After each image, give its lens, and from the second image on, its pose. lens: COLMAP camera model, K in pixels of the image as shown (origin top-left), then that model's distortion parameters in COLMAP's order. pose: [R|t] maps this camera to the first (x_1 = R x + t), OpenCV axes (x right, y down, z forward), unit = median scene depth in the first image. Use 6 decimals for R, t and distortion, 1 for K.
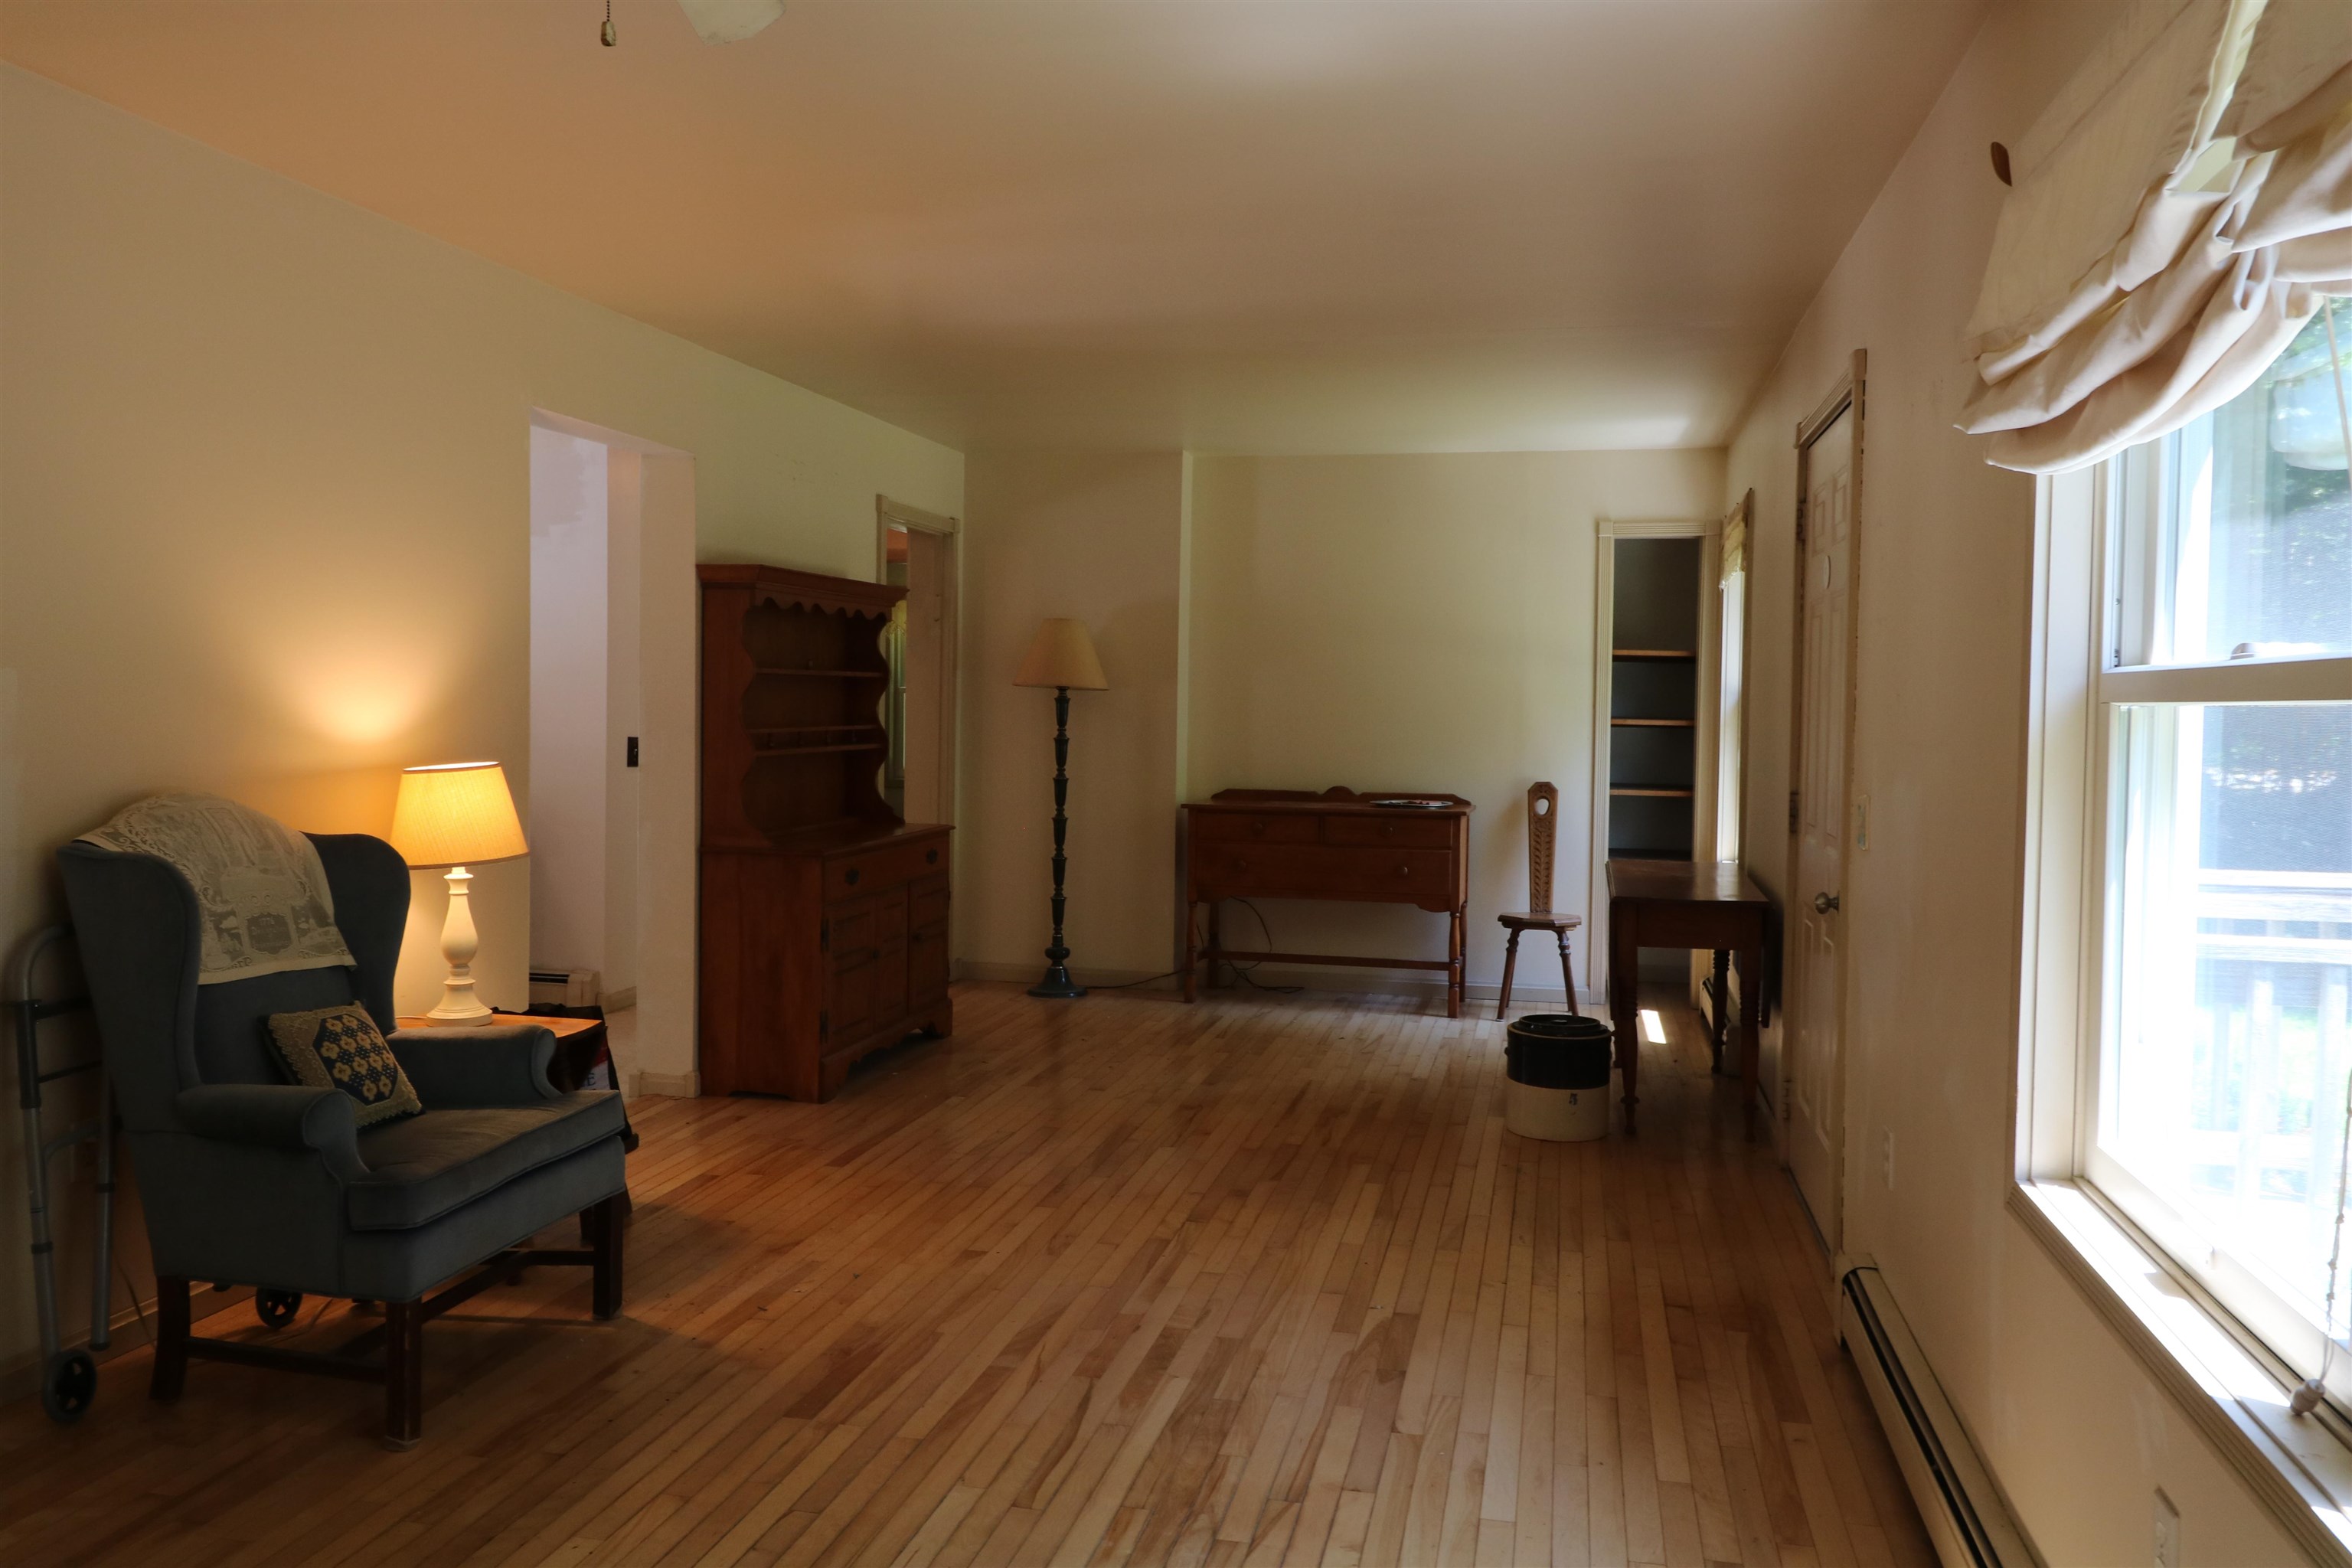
lens RADIAL K [[1728.6, 0, 1176.8], [0, 1728.6, 750.8], [0, 0, 1]] dist [0.011581, 0.000460]
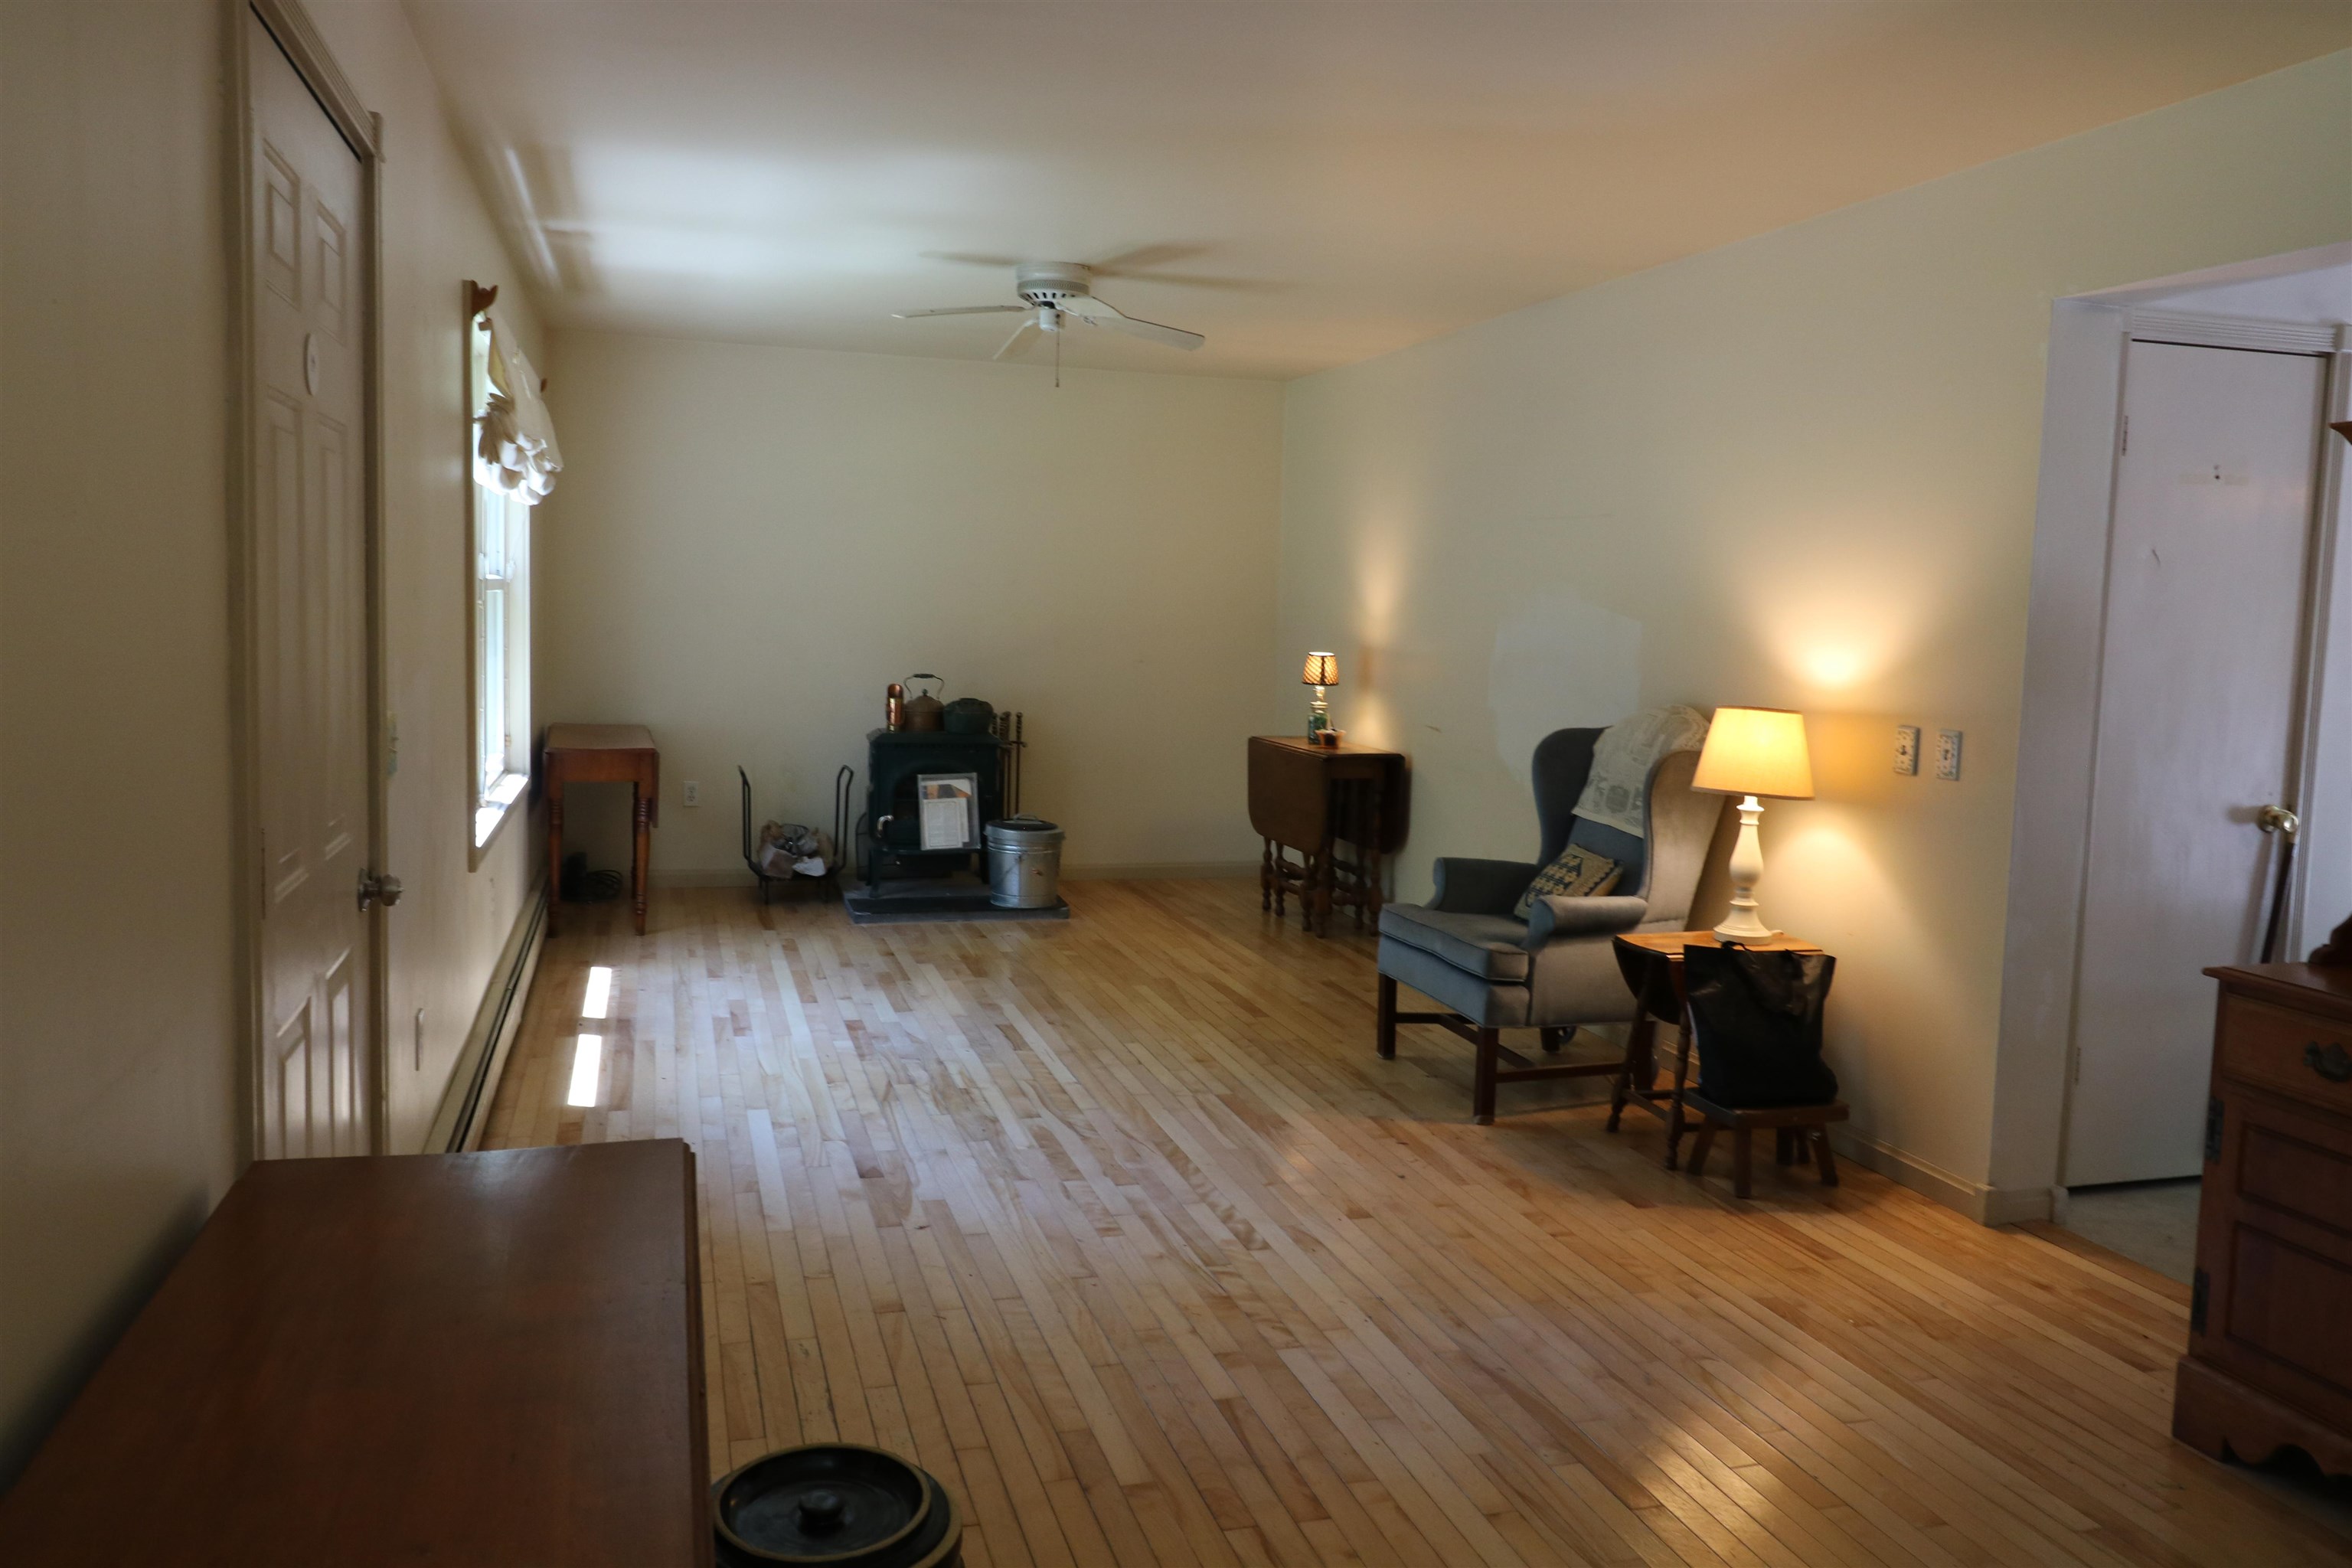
lens RADIAL K [[1725.3, 0, 1171.9], [0, 1725.3, 745.0], [0, 0, 1]] dist [0.010900, -0.006877]
pose [[-0.870651, 0.002744, -0.491894, 0.410904], [-0.056029, 0.992923, 0.104709, -0.056472], [0.488701, 0.118725, -0.864336, 1.629515]]
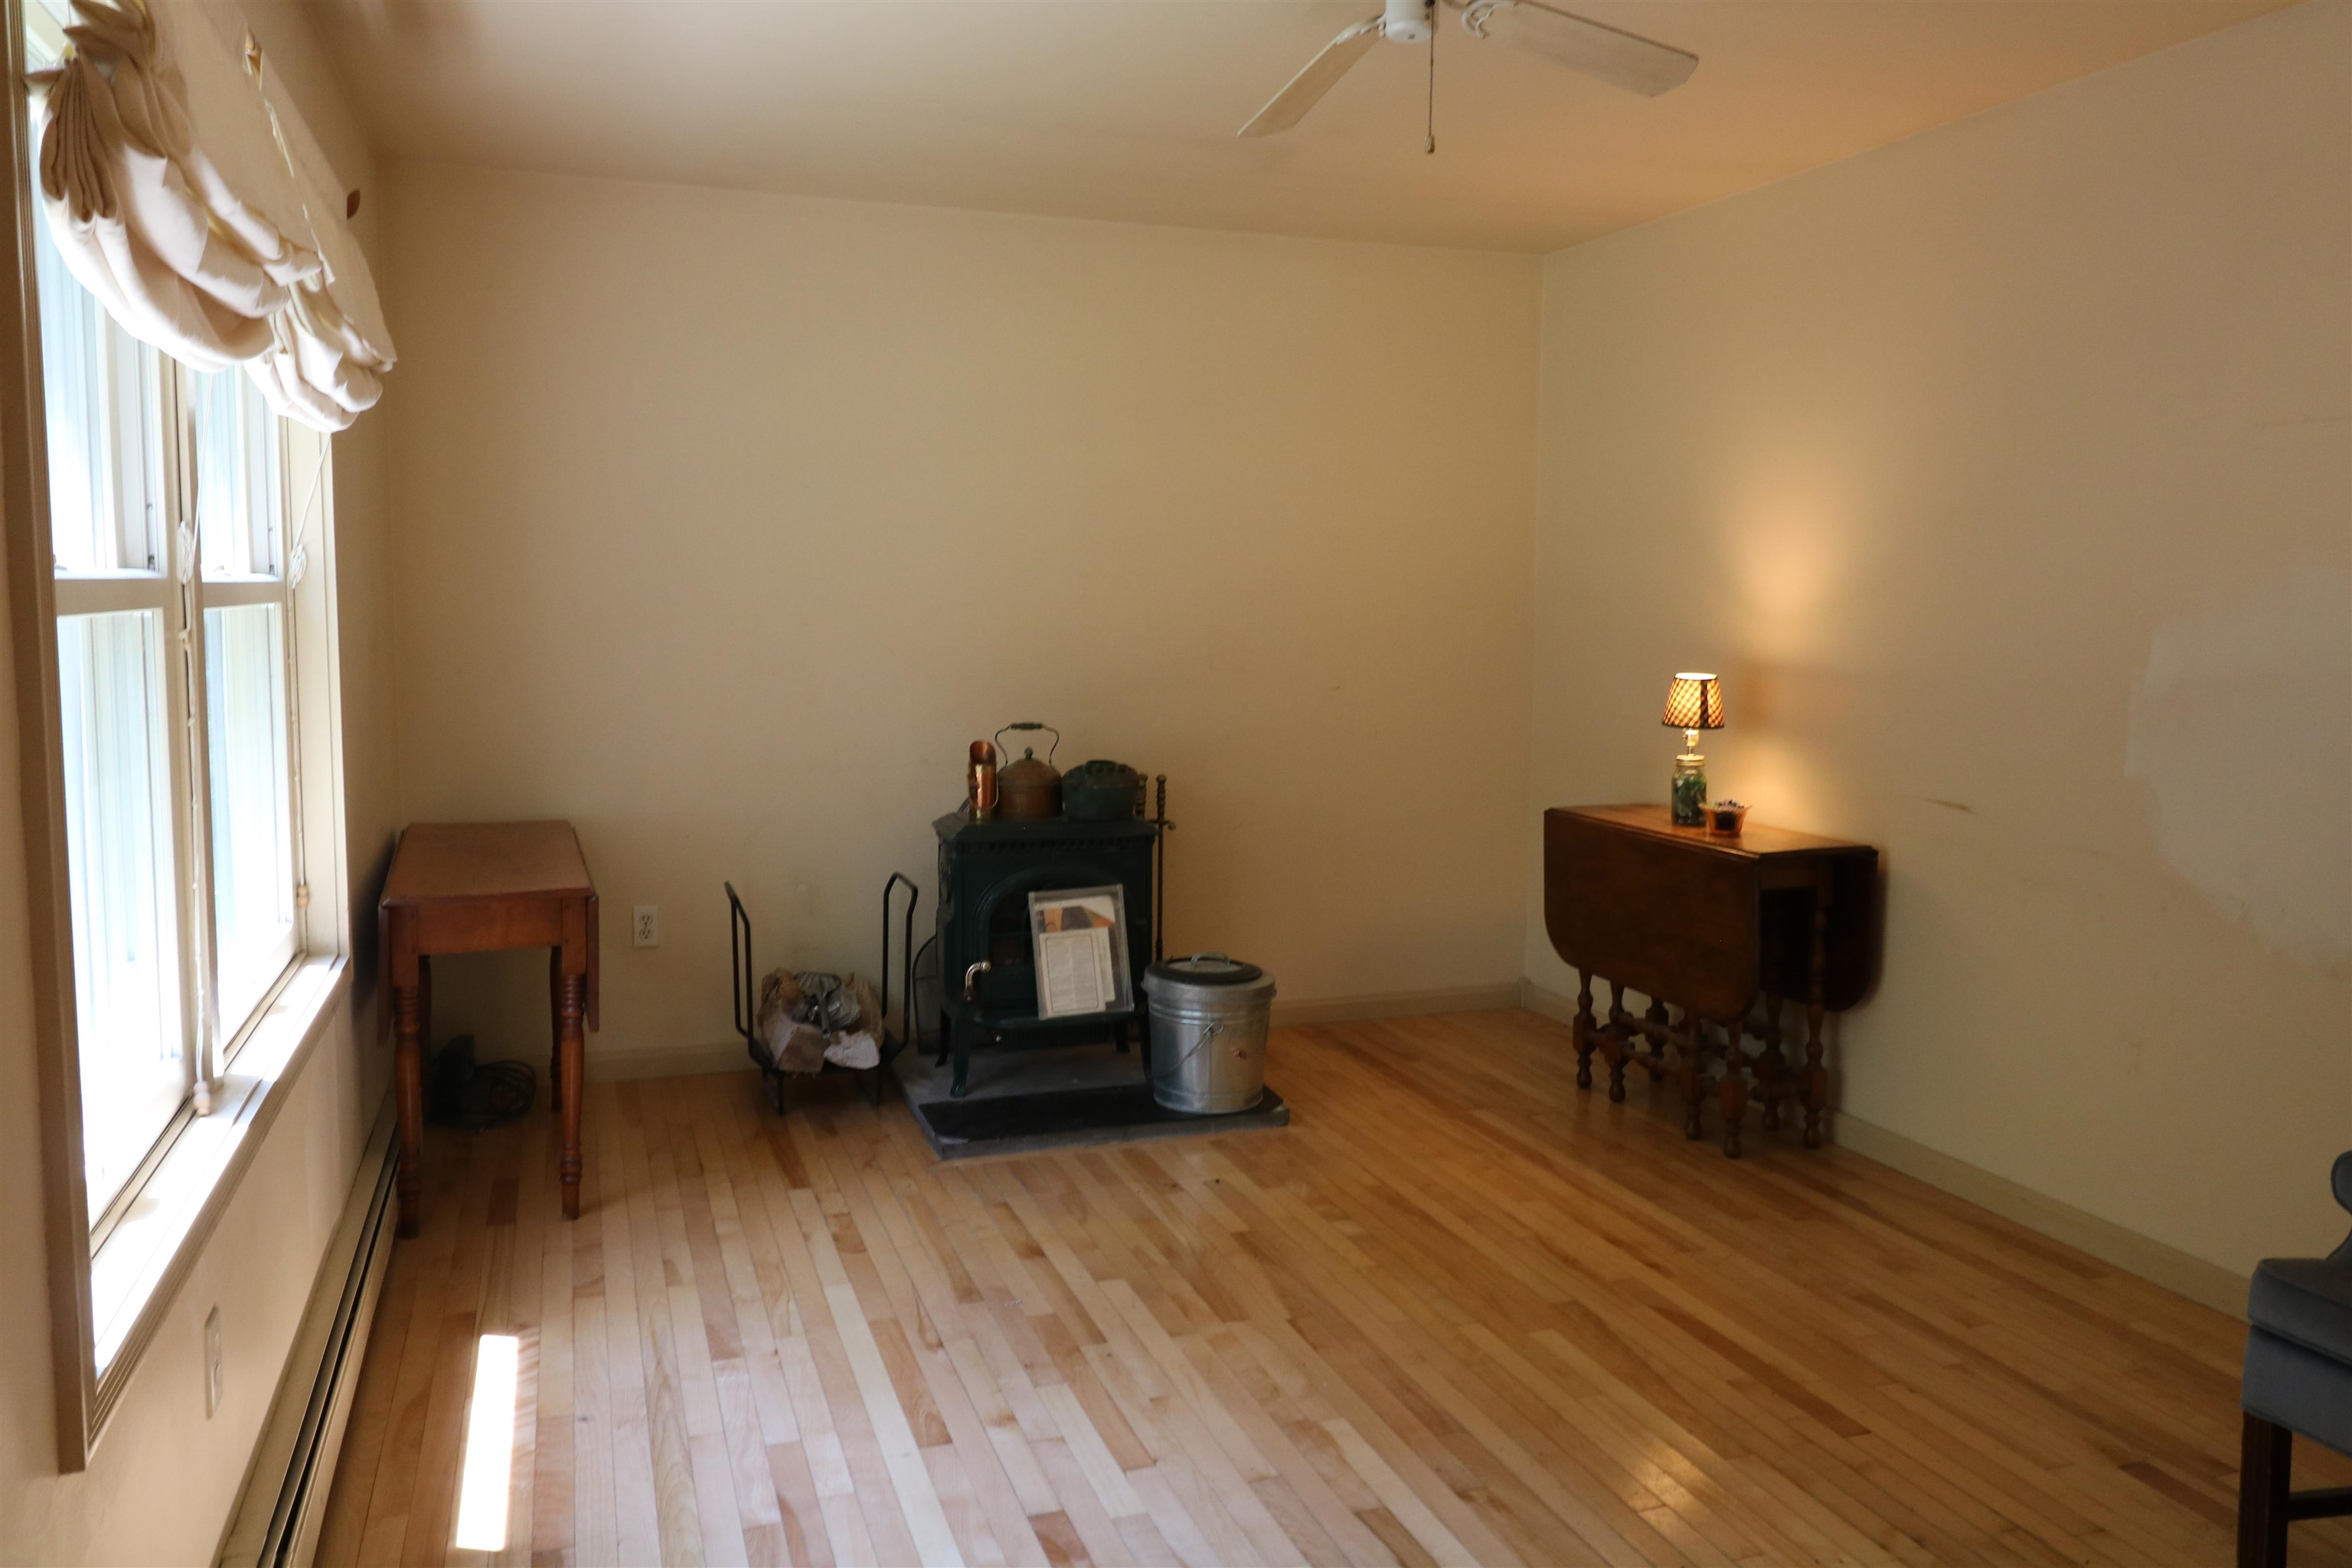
lens RADIAL K [[1725.3, 0, 1171.9], [0, 1725.3, 745.0], [0, 0, 1]] dist [0.010900, -0.006877]
pose [[-0.846589, 0.027411, -0.531542, 0.263569], [-0.034979, 0.993649, 0.106952, -0.035091], [0.531097, 0.109137, -0.840253, 0.940246]]
